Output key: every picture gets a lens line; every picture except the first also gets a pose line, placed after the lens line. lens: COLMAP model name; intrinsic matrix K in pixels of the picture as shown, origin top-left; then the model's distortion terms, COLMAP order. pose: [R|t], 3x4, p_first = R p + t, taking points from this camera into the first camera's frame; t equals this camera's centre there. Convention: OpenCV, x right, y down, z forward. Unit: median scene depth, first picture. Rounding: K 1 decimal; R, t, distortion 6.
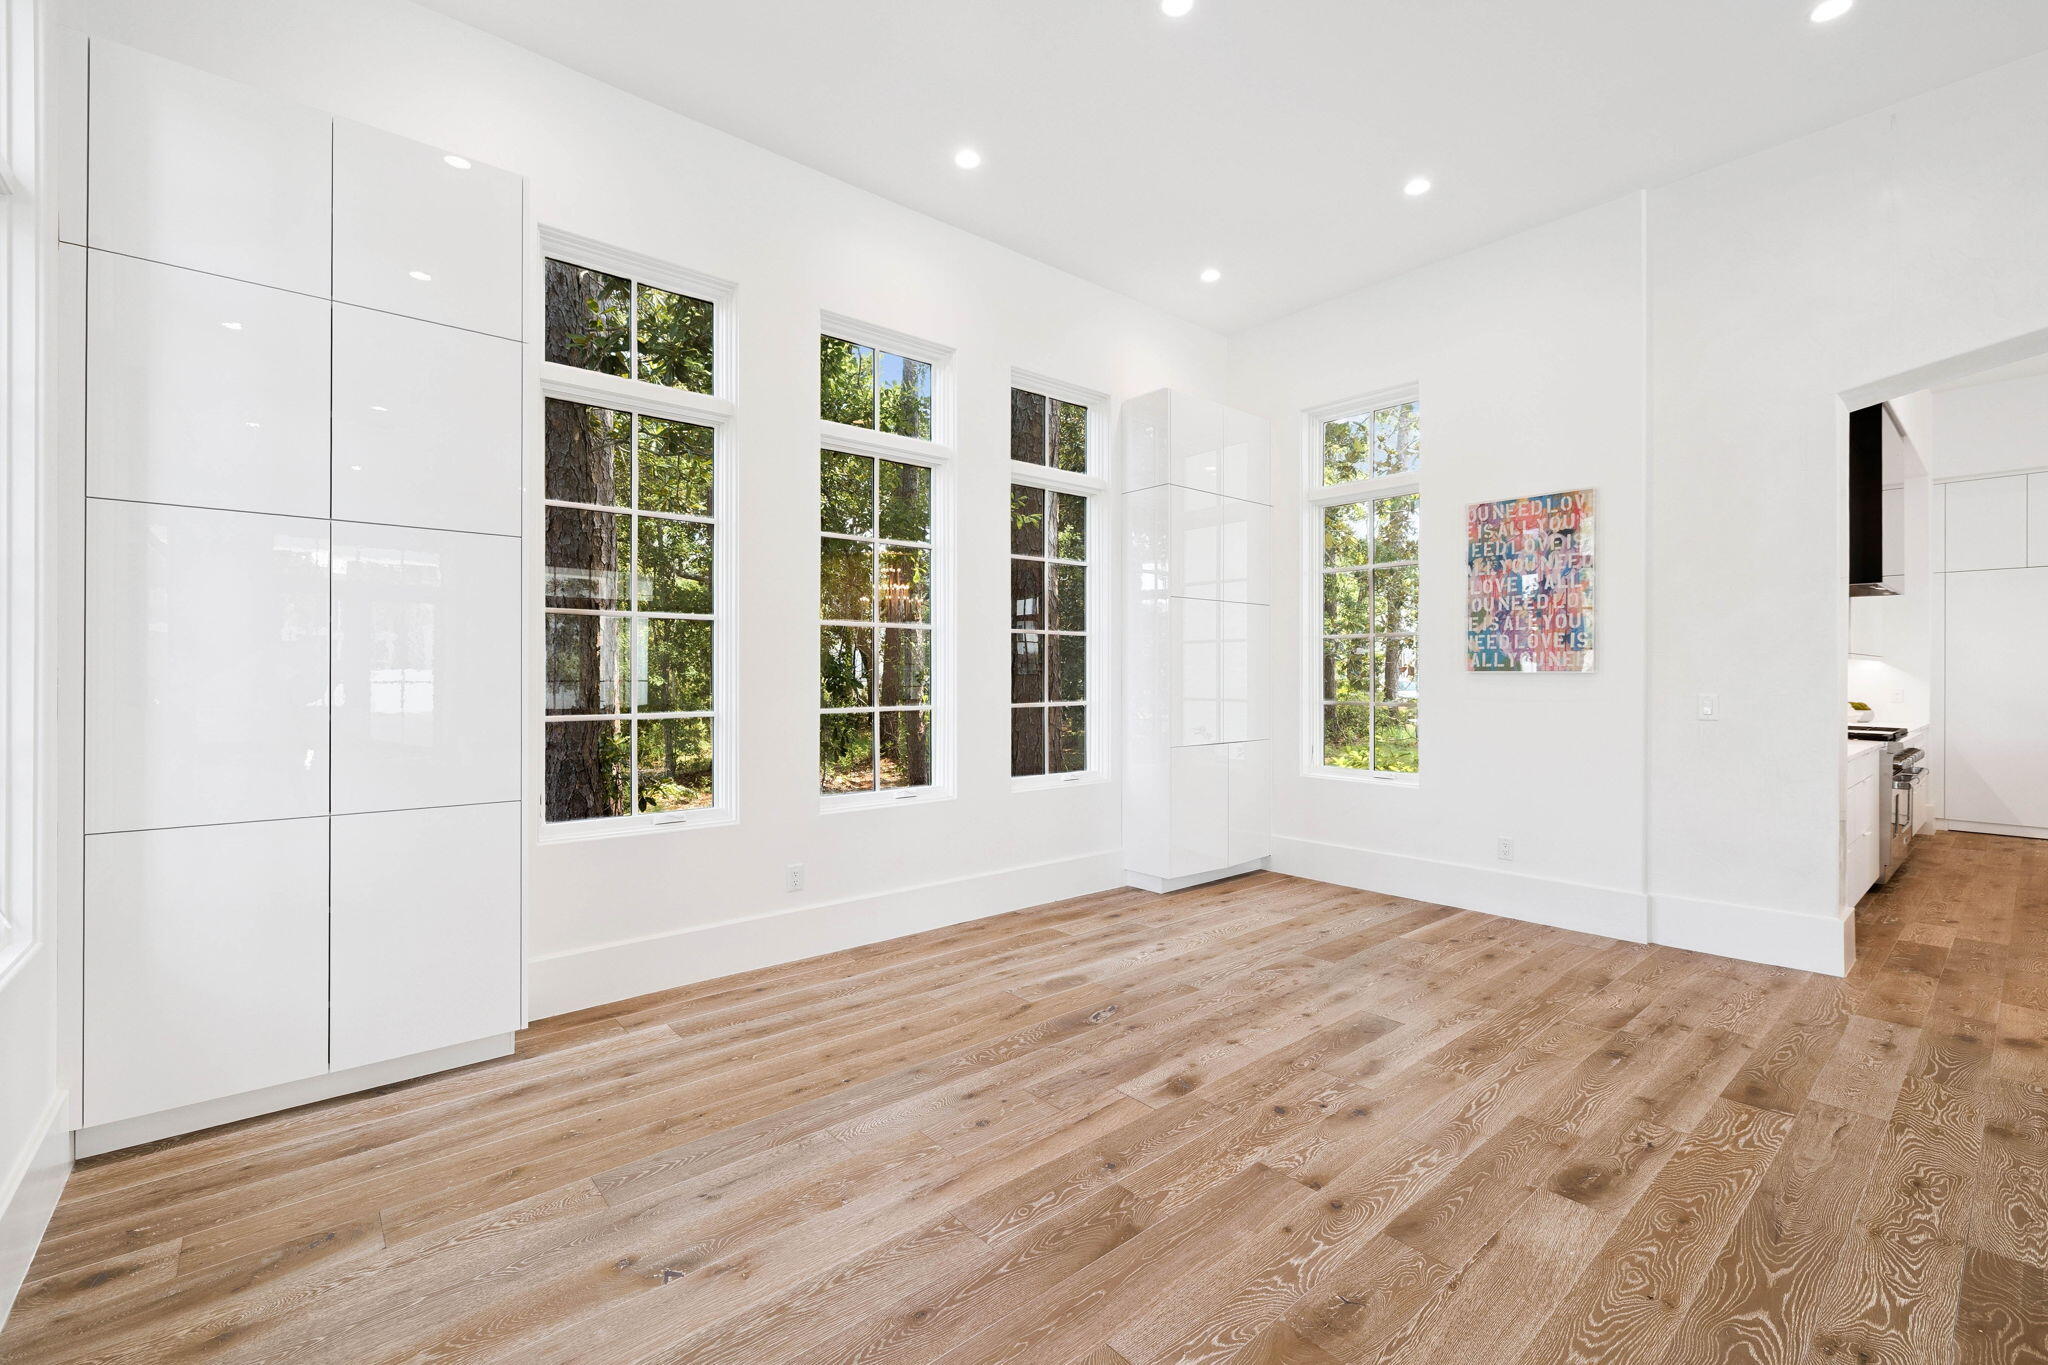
lens RADIAL K [[871.9, 0, 1037.2], [0, 871.9, 670.8], [0, 0, 1]] dist [0.003175, -0.000472]
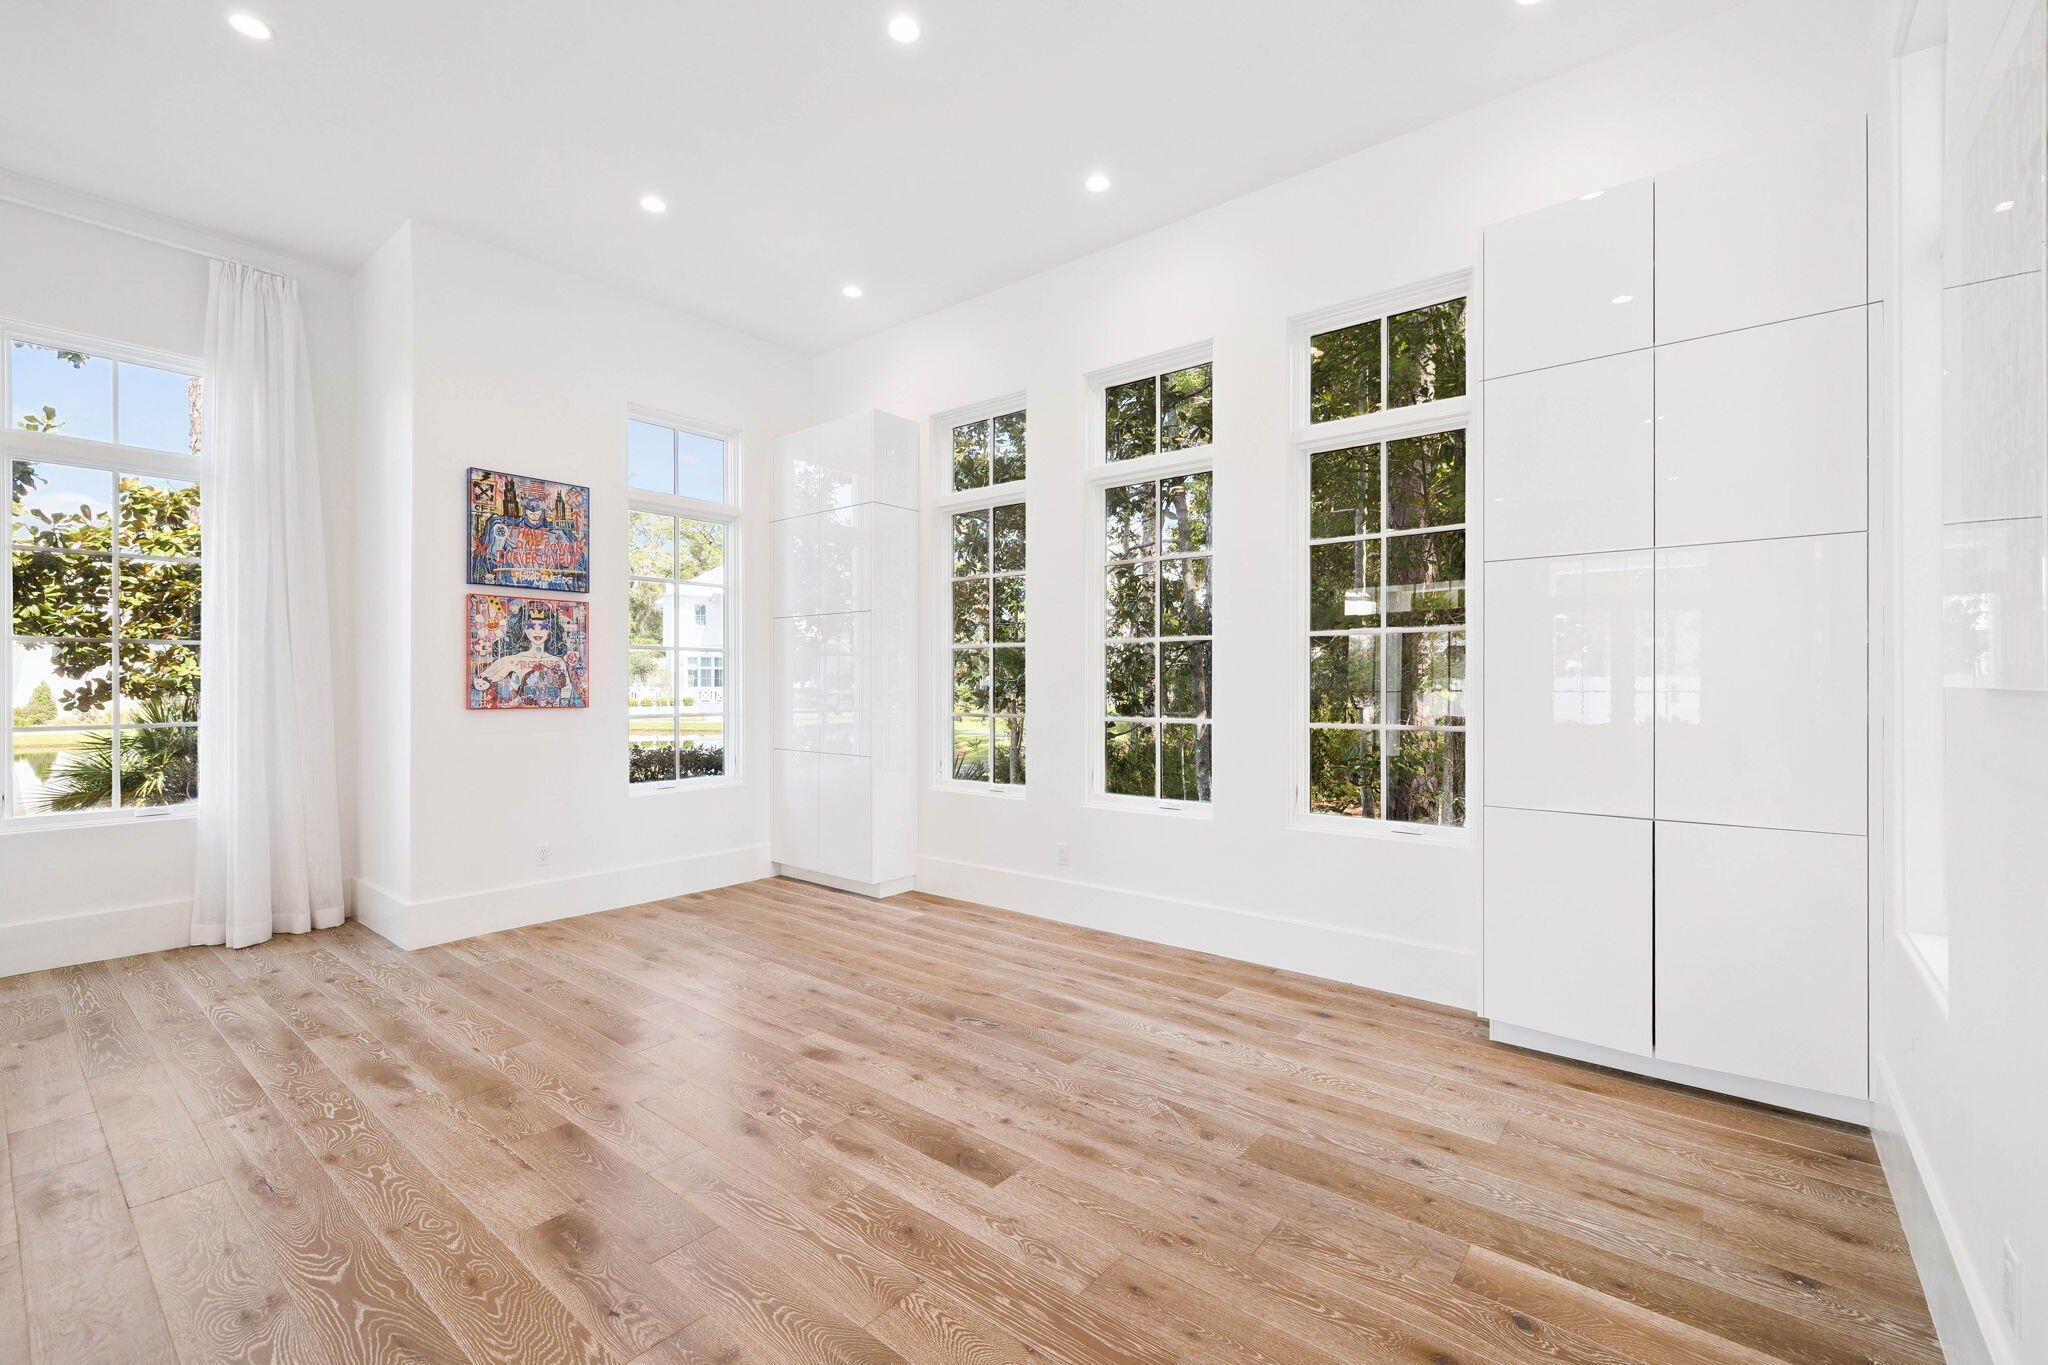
lens RADIAL K [[871.9, 0, 1036.0], [0, 871.9, 692.6], [0, 0, 1]] dist [0.003175, -0.000472]
pose [[0.174251, 0.008189, -0.984667, 1.044540], [0.006346, 0.999935, 0.009439, -0.002433], [0.984681, -0.007894, 0.174188, 0.853103]]
